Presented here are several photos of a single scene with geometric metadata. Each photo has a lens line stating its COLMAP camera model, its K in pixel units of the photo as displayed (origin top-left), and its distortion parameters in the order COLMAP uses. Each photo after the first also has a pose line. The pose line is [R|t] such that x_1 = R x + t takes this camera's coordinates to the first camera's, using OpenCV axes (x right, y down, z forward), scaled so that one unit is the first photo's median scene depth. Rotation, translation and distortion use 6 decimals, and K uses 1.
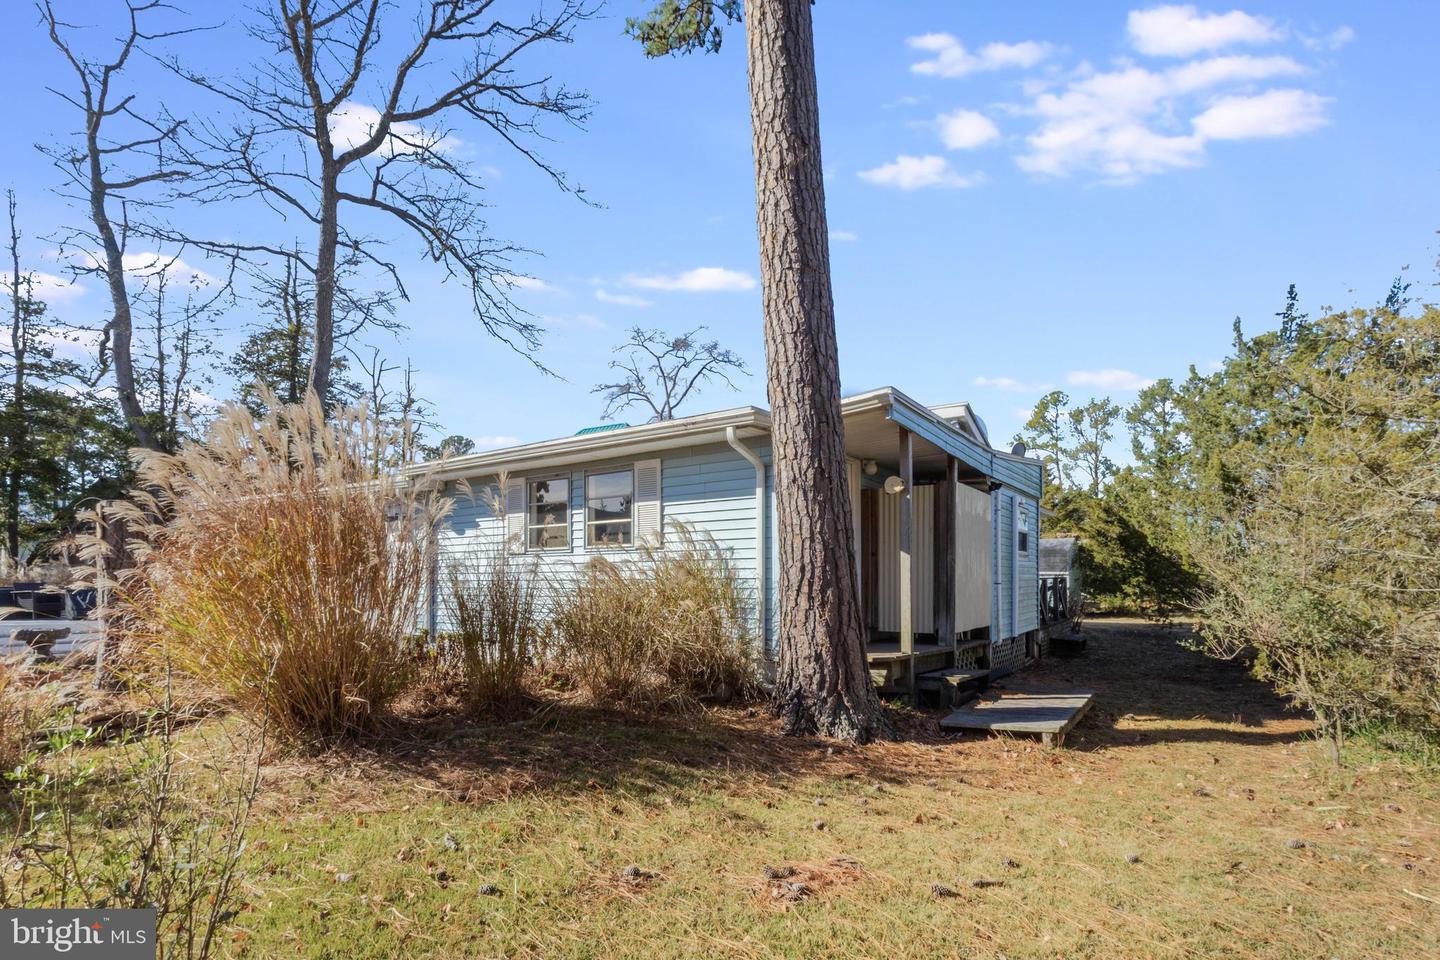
lens RADIAL K [[660.9, 0, 720.0], [0, 660.9, 480.0], [0, 0, 1]] dist [-0.007521, 0.000321]
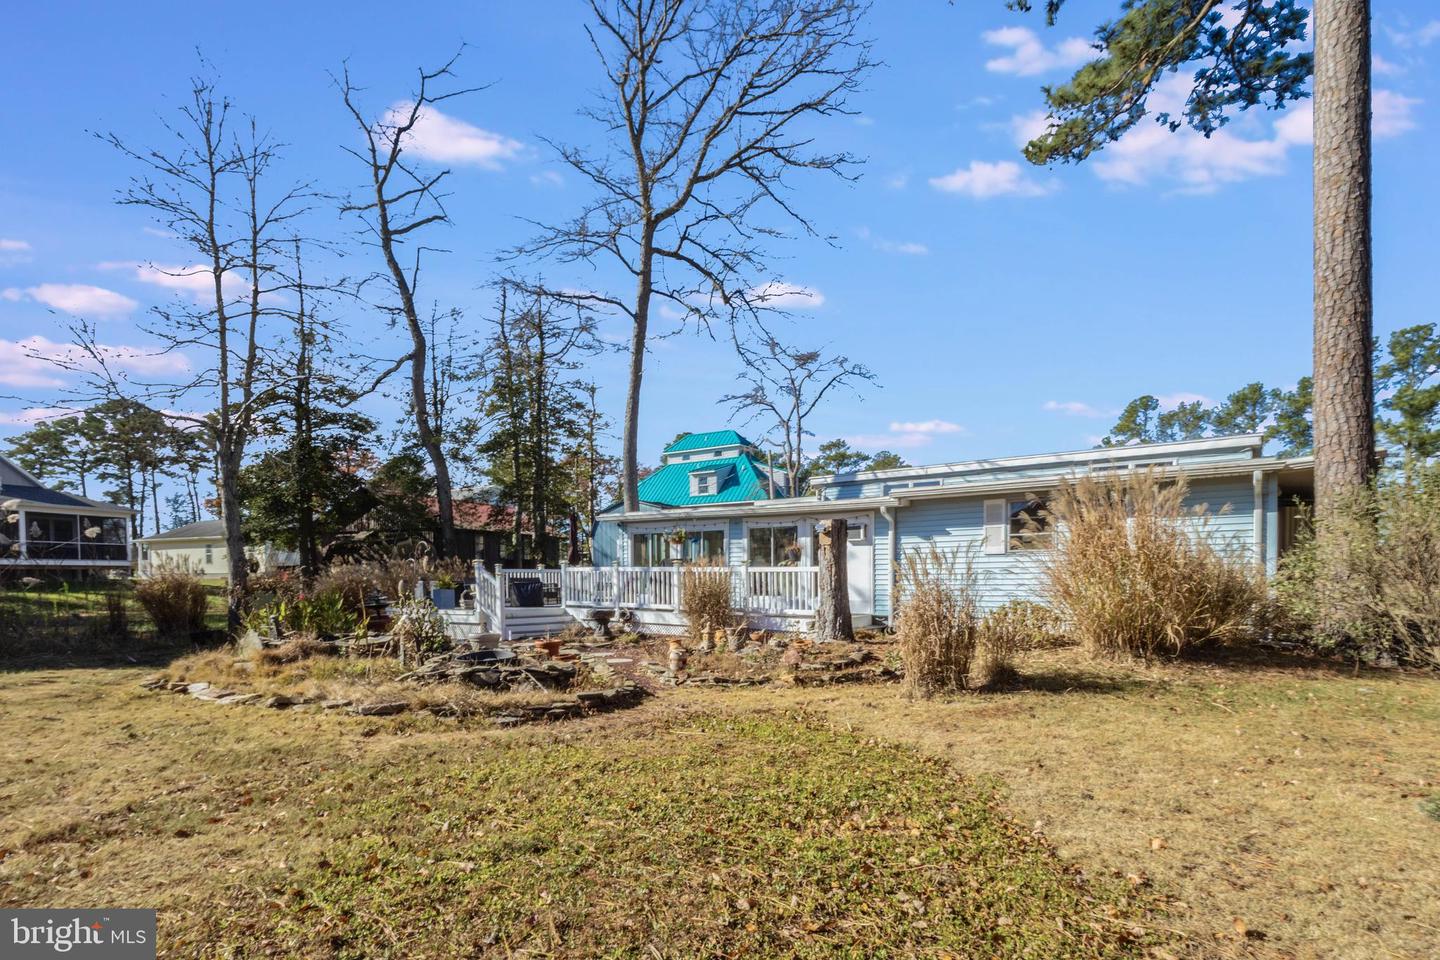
lens RADIAL K [[665.4, 0, 723.7], [0, 665.4, 493.2], [0, 0, 1]] dist [-0.002614, 0.000598]
pose [[0.999911, -0.004354, -0.012601, -0.351291], [0.004644, 0.999724, 0.023044, -0.020365], [0.012497, -0.023100, 0.999655, -0.158394]]
